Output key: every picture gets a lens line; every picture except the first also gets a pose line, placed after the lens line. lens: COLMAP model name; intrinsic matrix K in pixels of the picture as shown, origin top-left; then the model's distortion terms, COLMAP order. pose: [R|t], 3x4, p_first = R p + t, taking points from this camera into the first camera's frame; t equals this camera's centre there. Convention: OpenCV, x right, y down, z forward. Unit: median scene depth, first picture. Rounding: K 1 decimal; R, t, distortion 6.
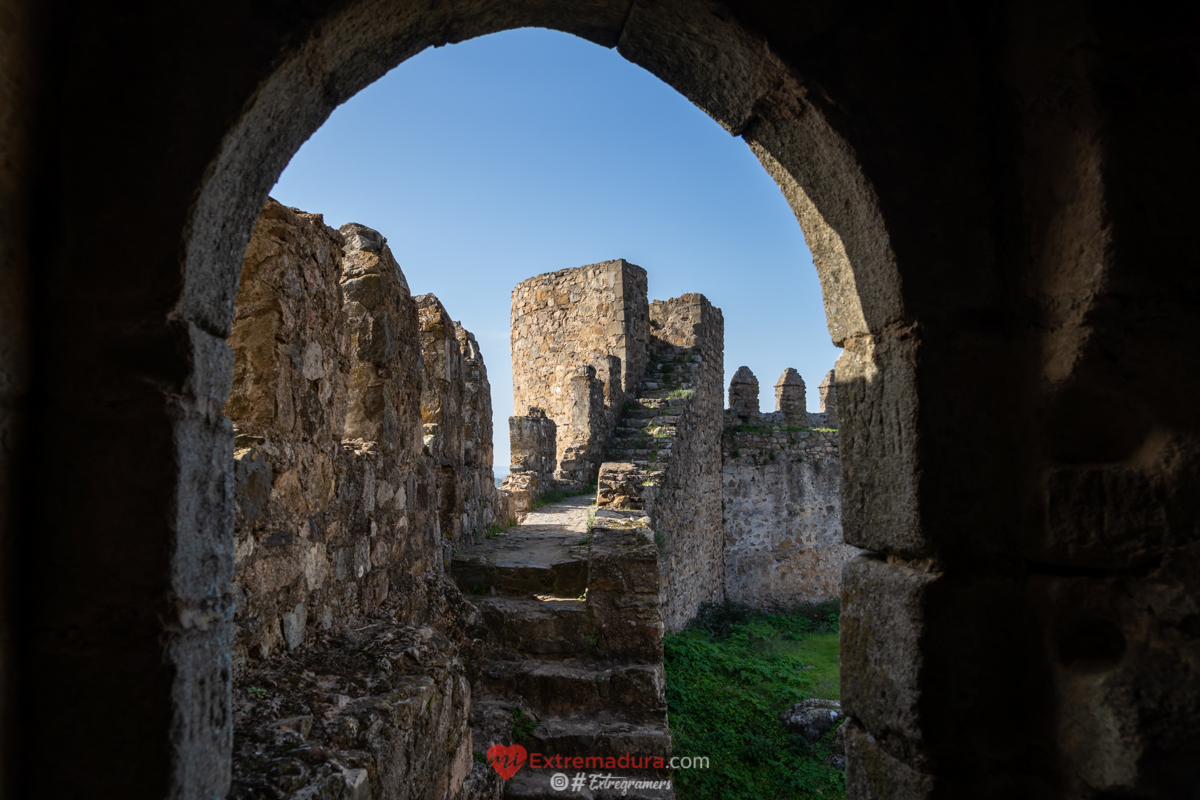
lens RADIAL K [[793.9, 0, 601.5], [0, 793.9, 399.6], [0, 0, 1]] dist [-0.022729, -0.000965]
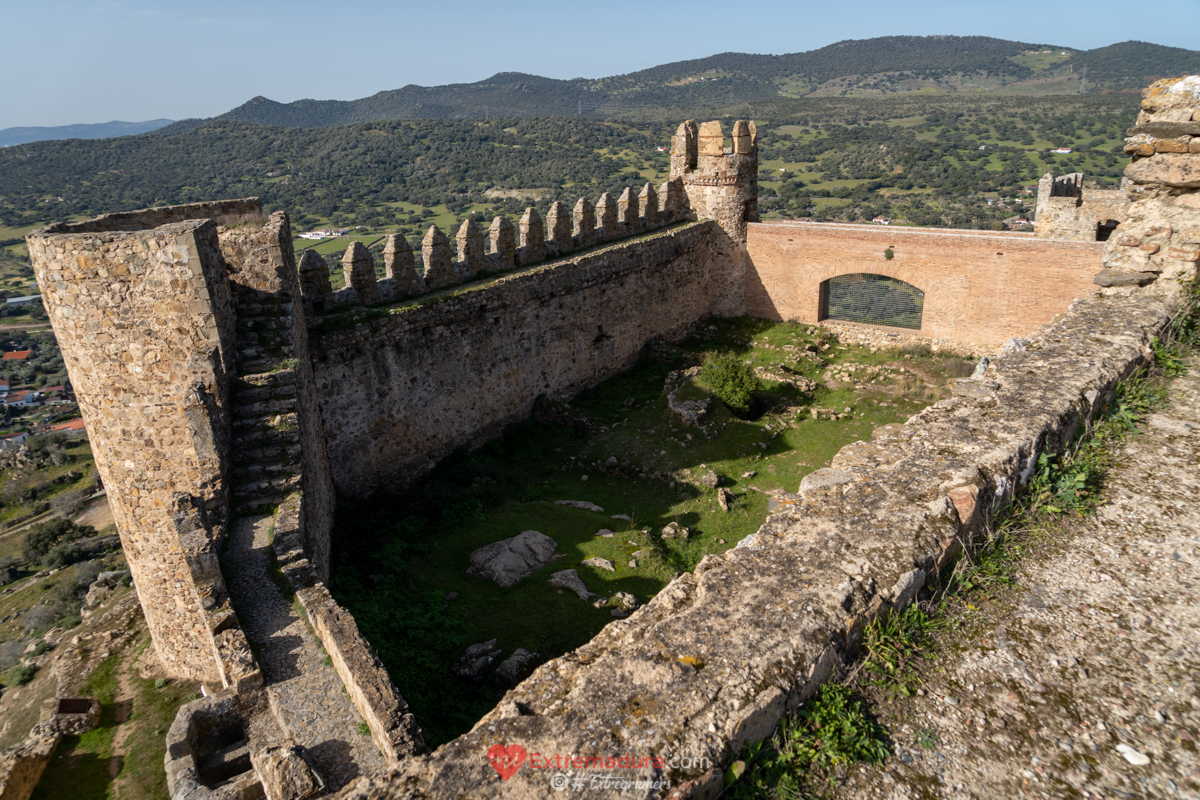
lens RADIAL K [[793.9, 0, 598.5], [0, 793.9, 400.6], [0, 0, 1]] dist [-0.022729, -0.000965]
pose [[0.821204, -0.230239, 0.522125, -0.096399], [-0.008321, 0.910060, 0.414392, -0.341463], [-0.570574, -0.344645, 0.745429, 0.018361]]
